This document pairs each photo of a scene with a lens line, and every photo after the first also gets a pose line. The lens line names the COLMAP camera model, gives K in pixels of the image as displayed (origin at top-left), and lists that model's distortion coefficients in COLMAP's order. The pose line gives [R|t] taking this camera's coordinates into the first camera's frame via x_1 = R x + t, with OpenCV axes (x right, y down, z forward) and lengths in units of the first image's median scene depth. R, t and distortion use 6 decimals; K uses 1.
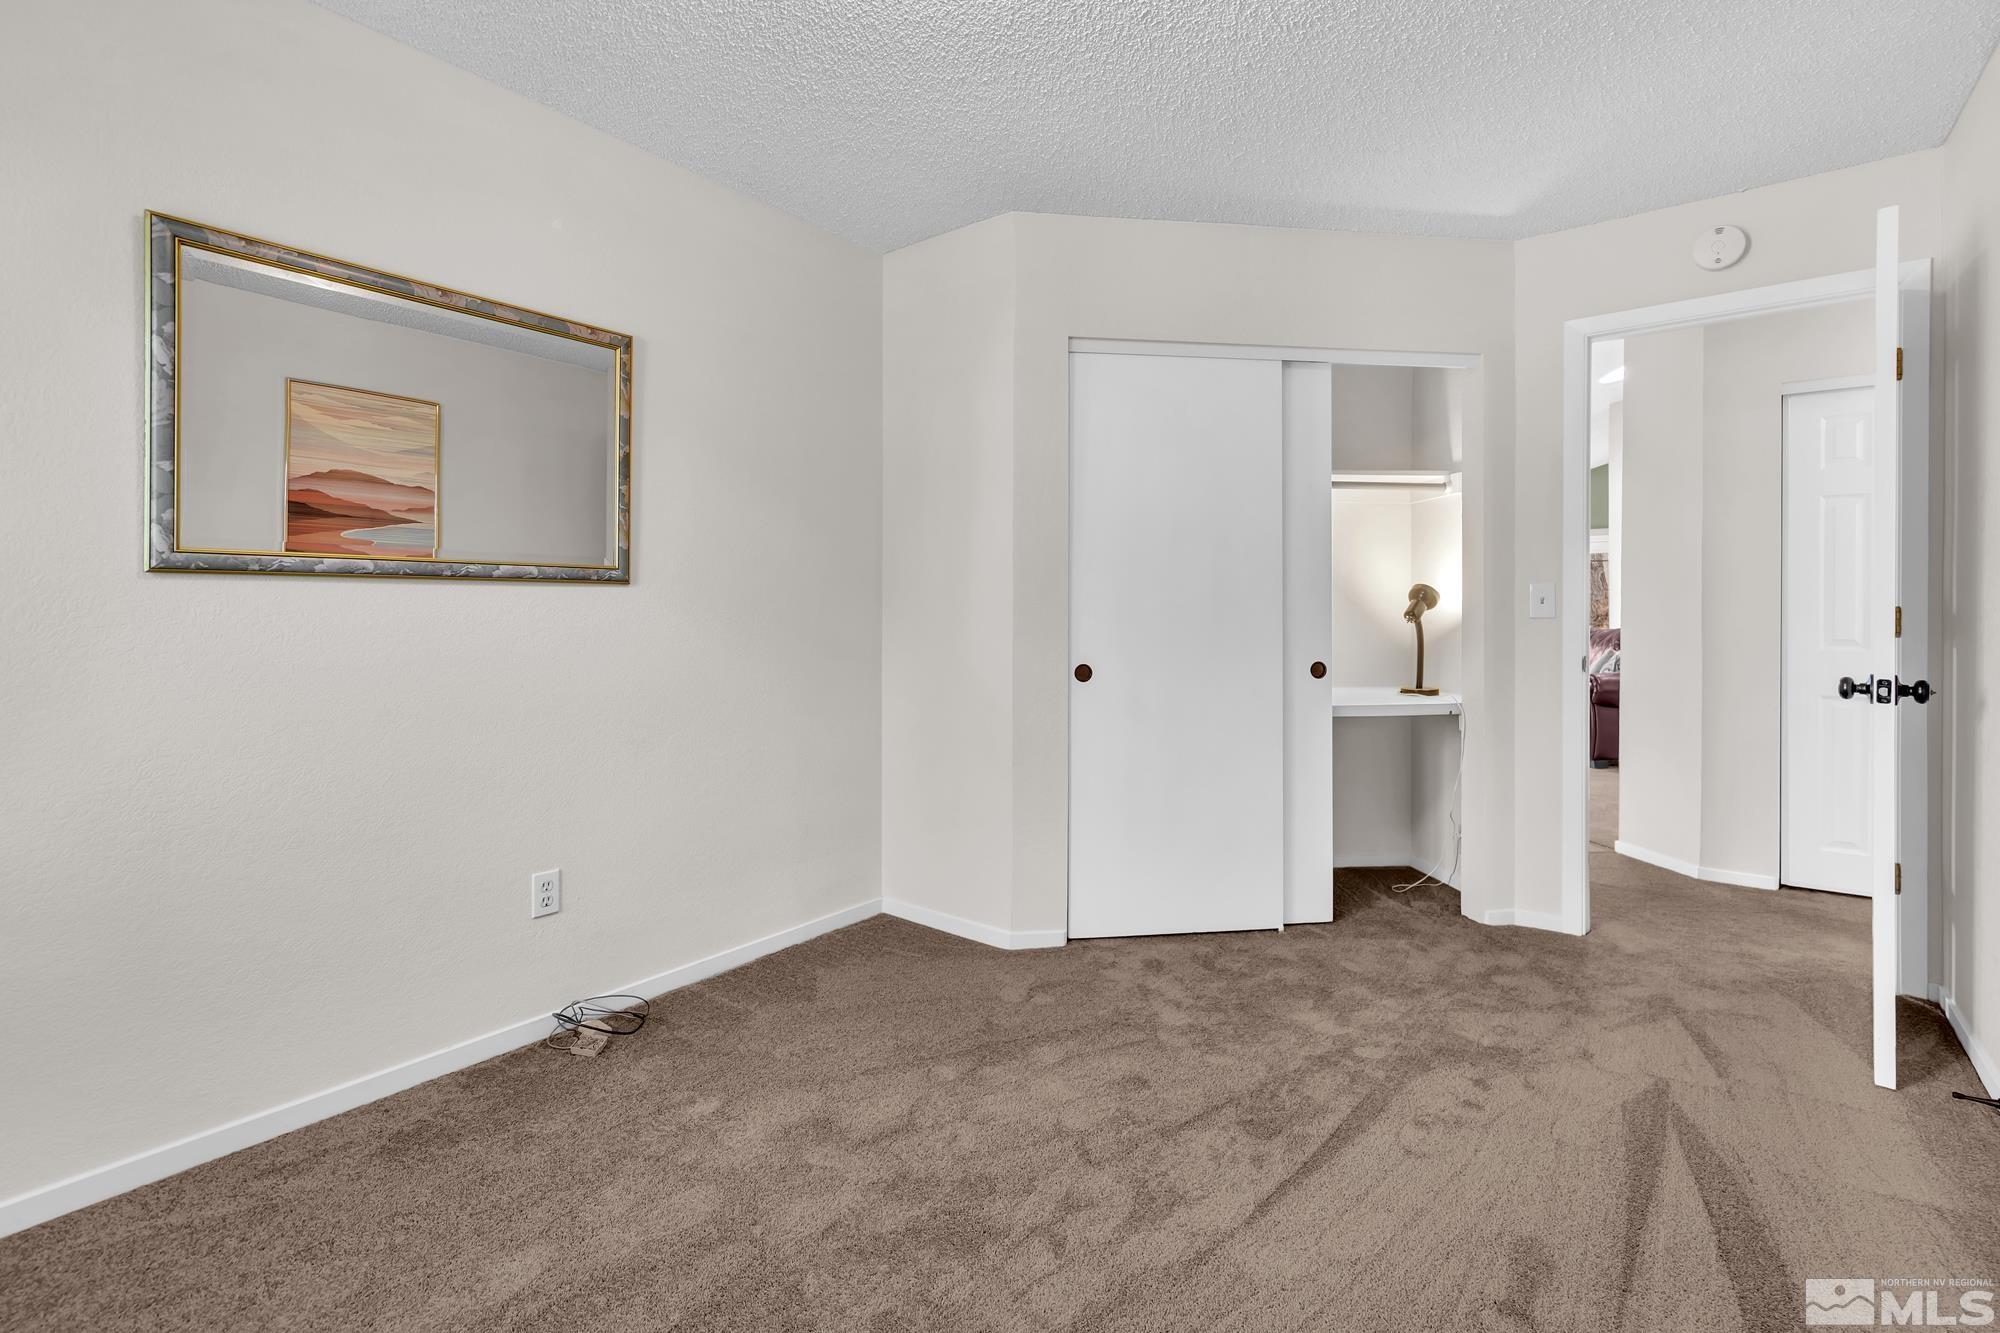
lens RADIAL K [[897.5, 0, 1032.4], [0, 897.5, 626.5], [0, 0, 1]] dist [0.001319, 0.001400]
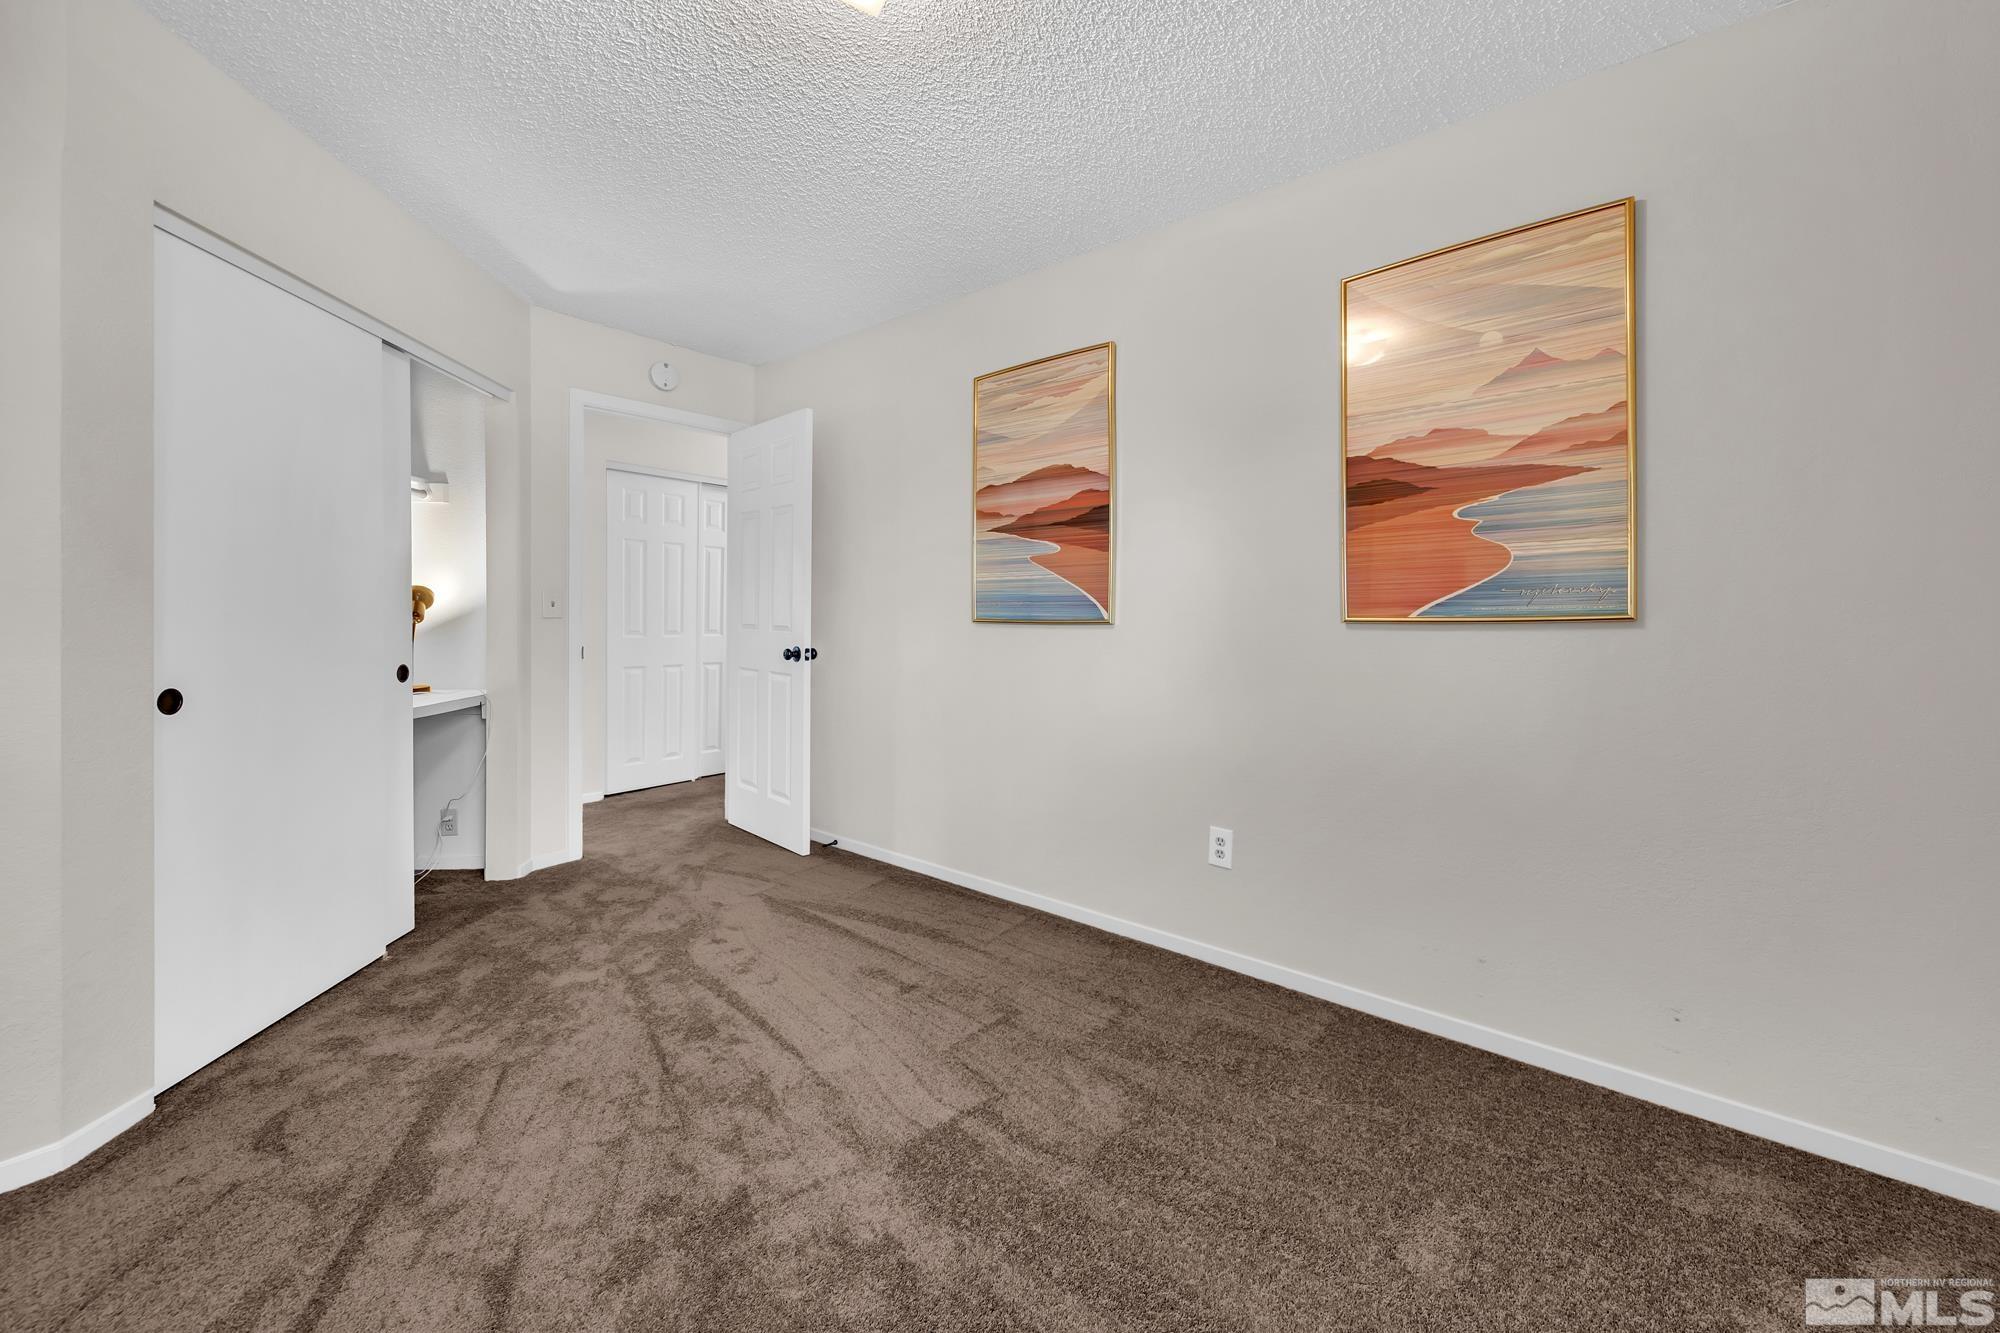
lens RADIAL K [[730.9, 0, 1024.1], [0, 730.9, 626.1], [0, 0, 1]] dist [0.008445, -0.000137]
pose [[0.072105, -0.017702, 0.997240, -0.589885], [0.008040, 0.999820, 0.017166, -0.013538], [-0.997365, 0.006780, 0.072234, 0.392544]]
